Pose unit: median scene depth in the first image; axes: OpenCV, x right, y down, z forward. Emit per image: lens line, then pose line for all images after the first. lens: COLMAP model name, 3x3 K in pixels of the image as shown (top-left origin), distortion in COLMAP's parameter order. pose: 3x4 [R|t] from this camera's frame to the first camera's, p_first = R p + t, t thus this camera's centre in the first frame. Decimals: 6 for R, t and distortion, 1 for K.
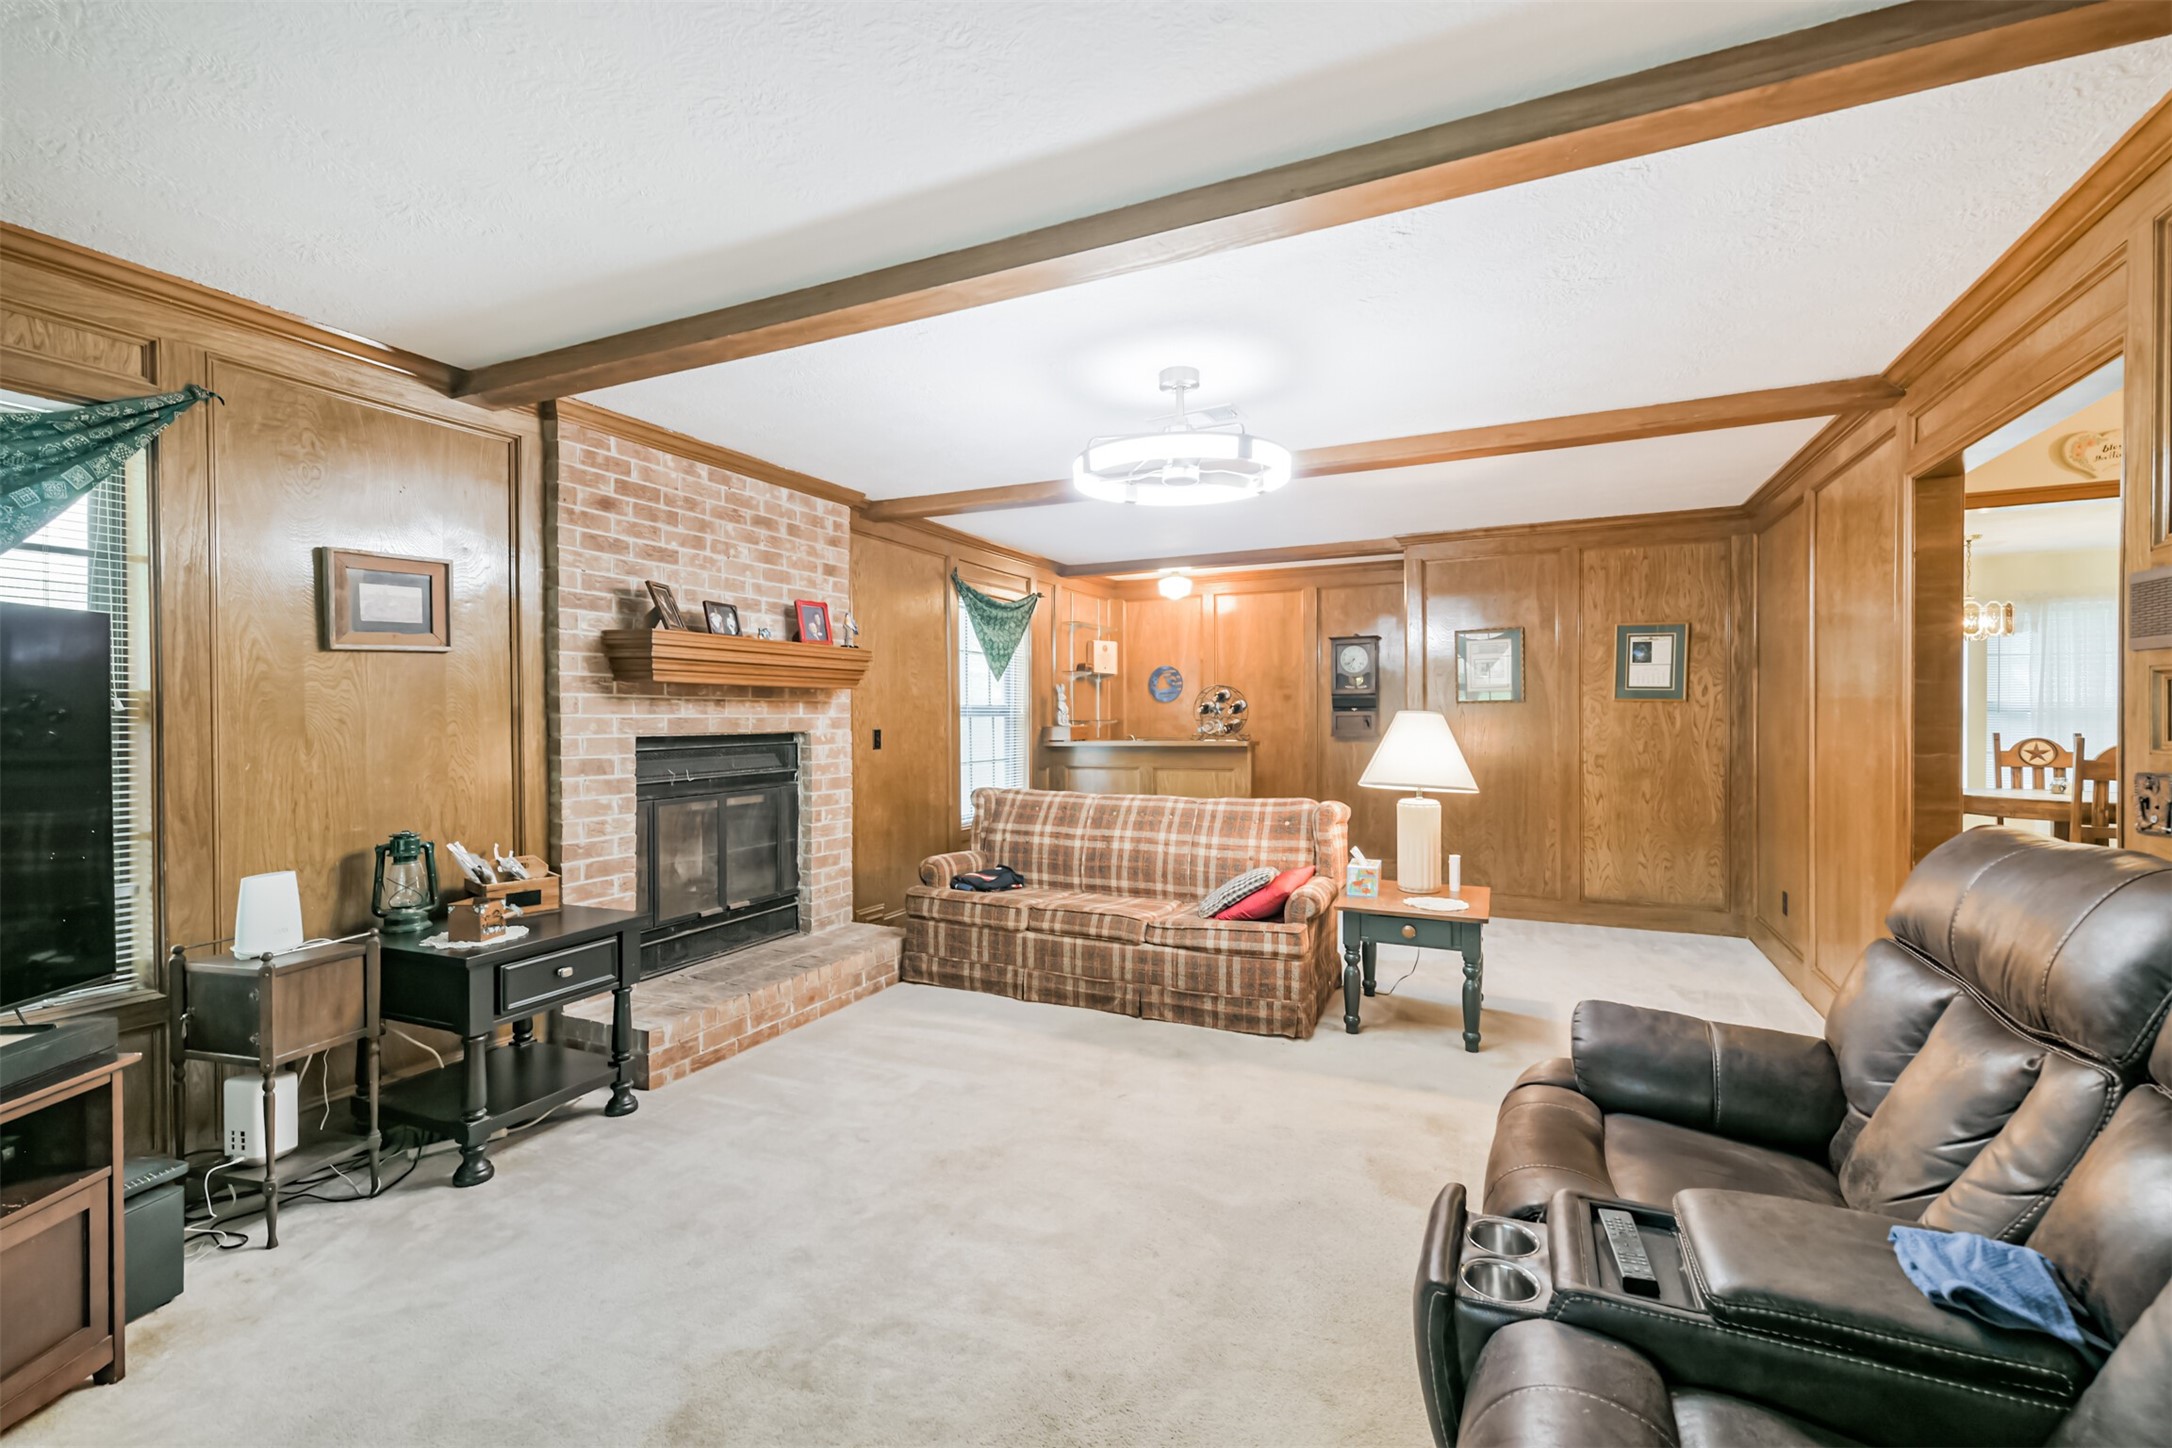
lens RADIAL K [[937.0, 0, 1094.4], [0, 937.0, 711.0], [0, 0, 1]] dist [0.009993, -0.005932]
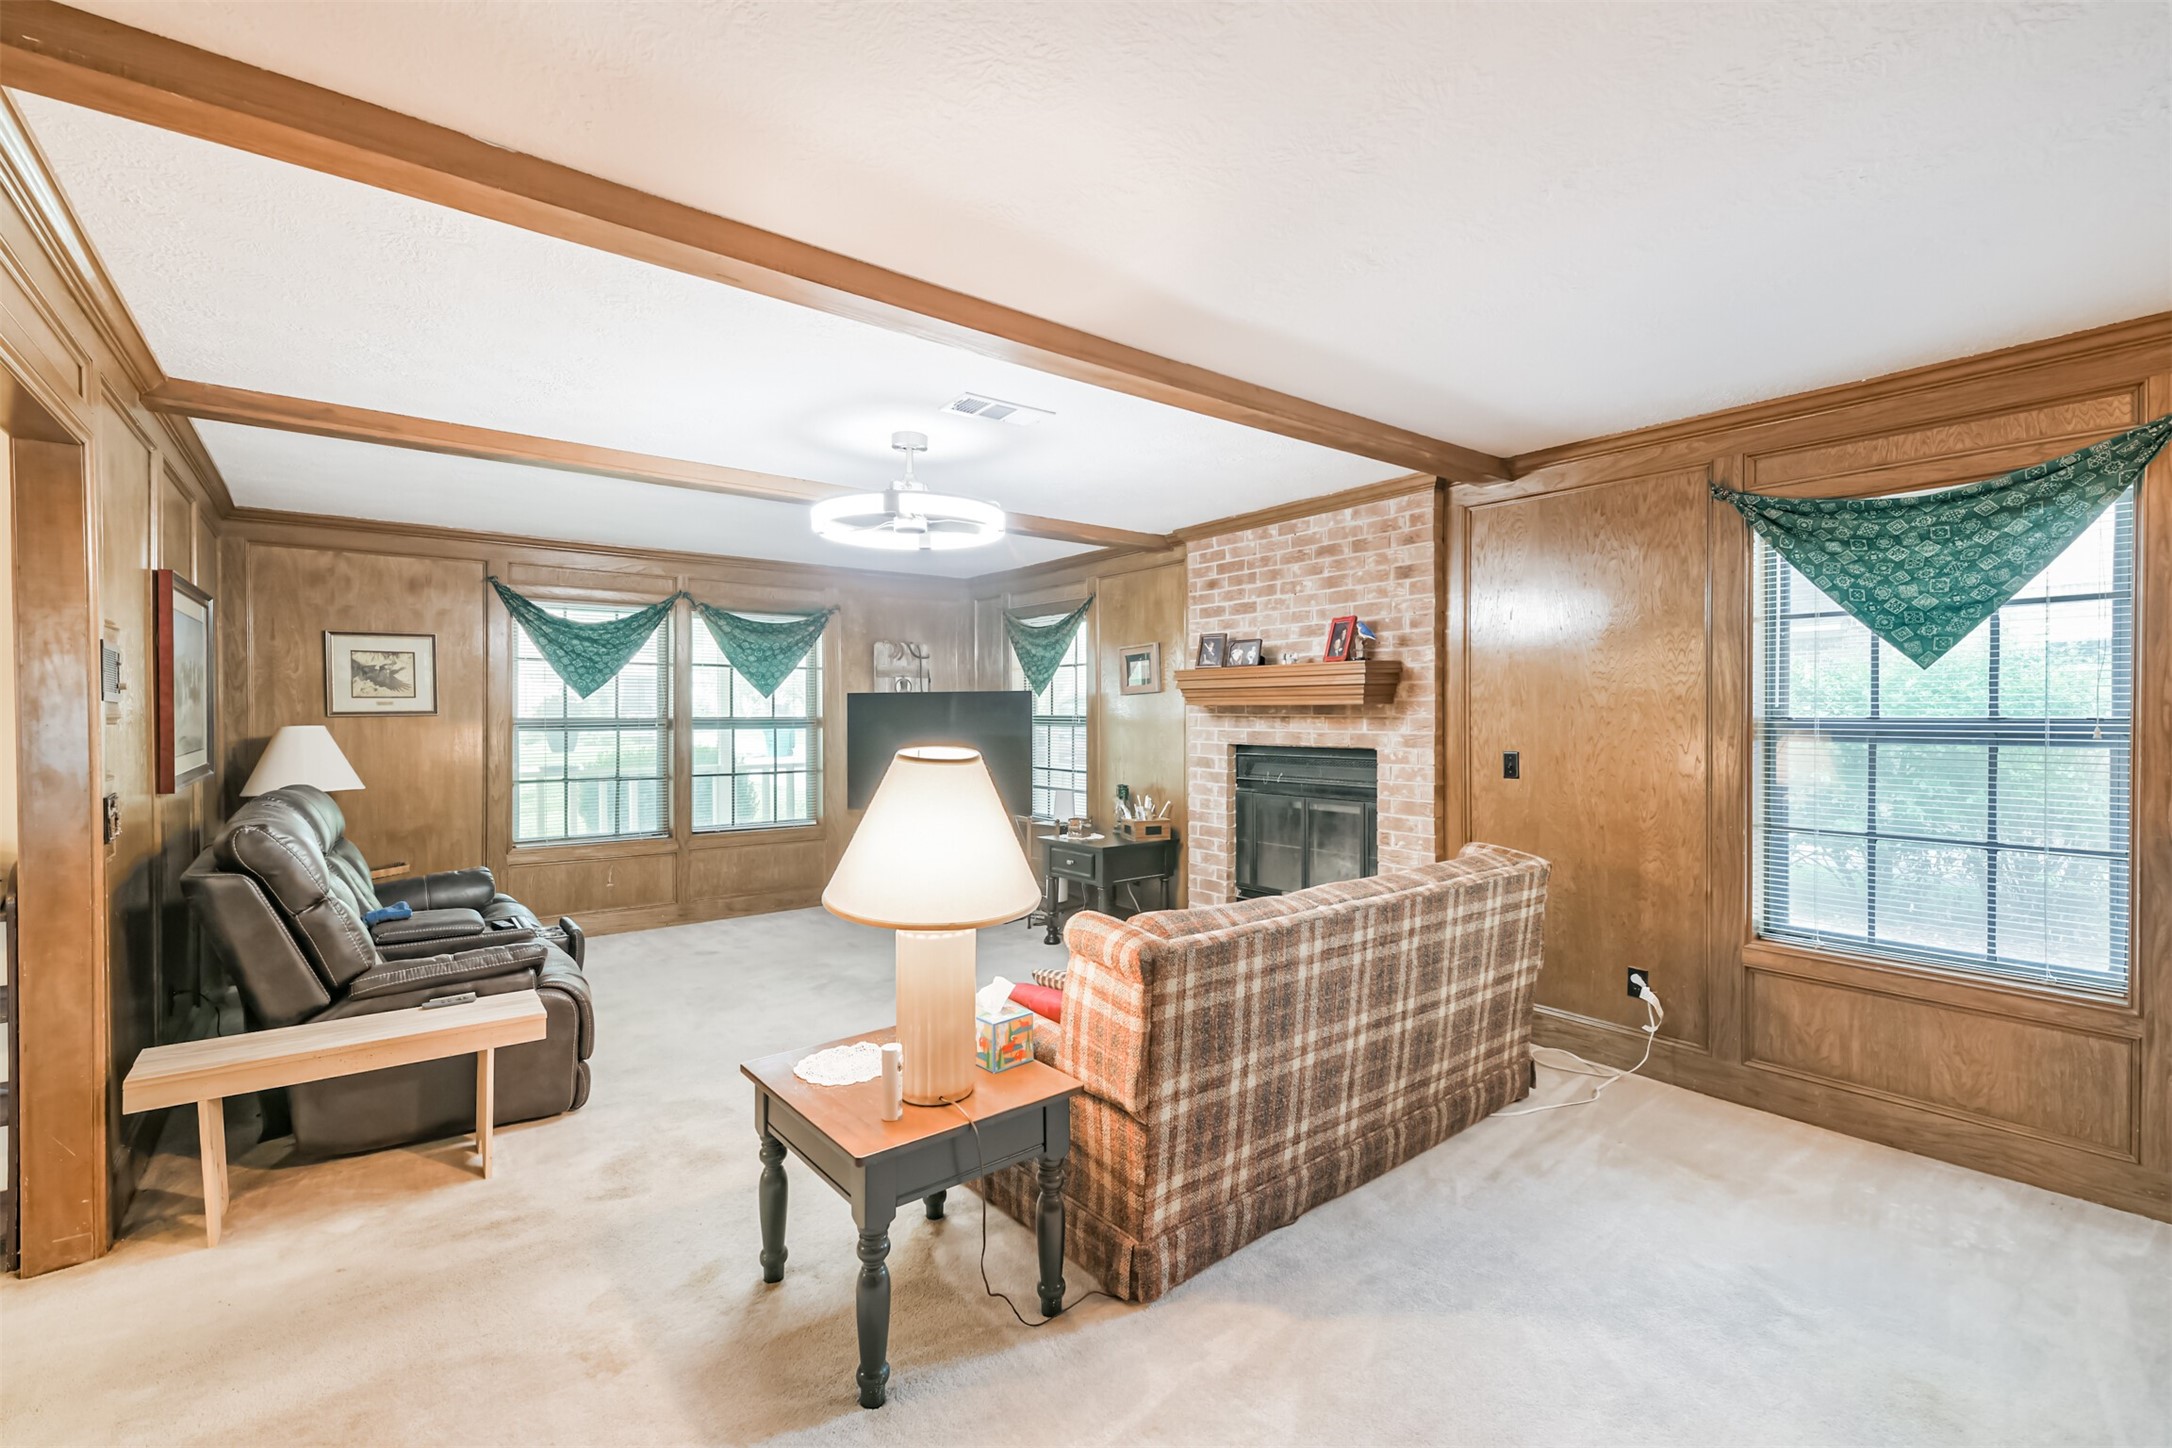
lens RADIAL K [[937.0, 0, 1083.4], [0, 937.0, 723.5], [0, 0, 1]] dist [0.009993, -0.005932]
pose [[-0.467619, 0.017950, -0.883748, 0.704472], [0.009931, 0.999837, 0.015053, -0.021938], [0.883874, -0.001738, -0.467721, 1.215204]]
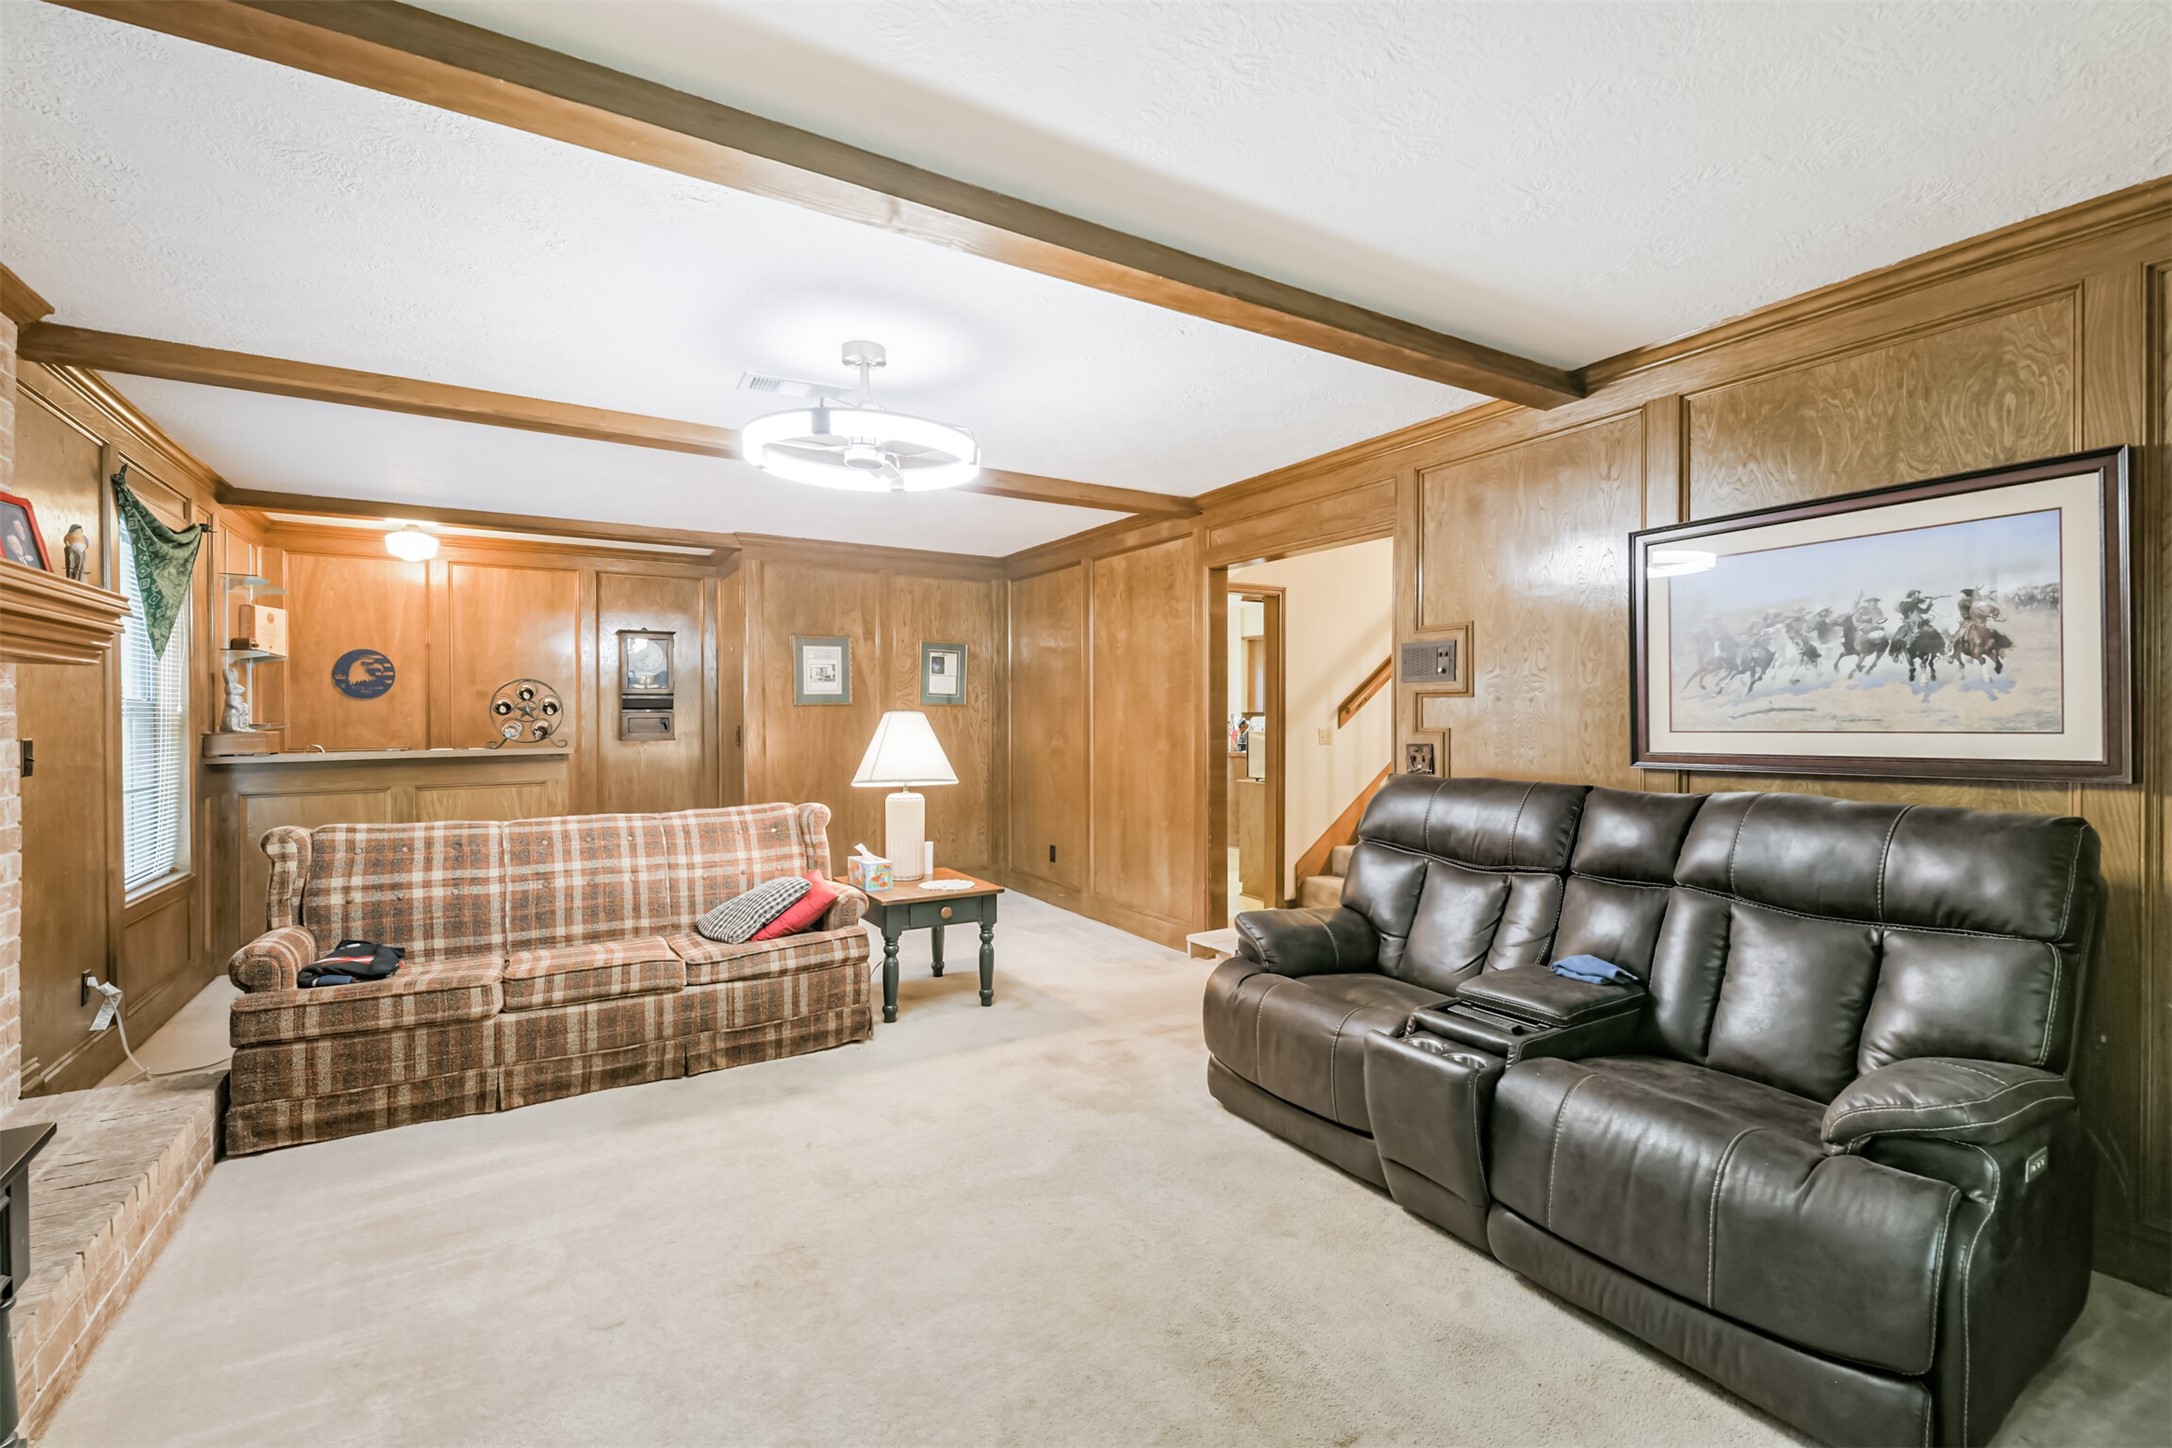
lens RADIAL K [[937.0, 0, 1102.8], [0, 937.0, 722.6], [0, 0, 1]] dist [0.009993, -0.005932]
pose [[0.540703, -0.002803, 0.841209, -0.410097], [-0.003944, 0.999975, 0.005867, 0.004409], [-0.841204, -0.006490, 0.540678, 0.211735]]
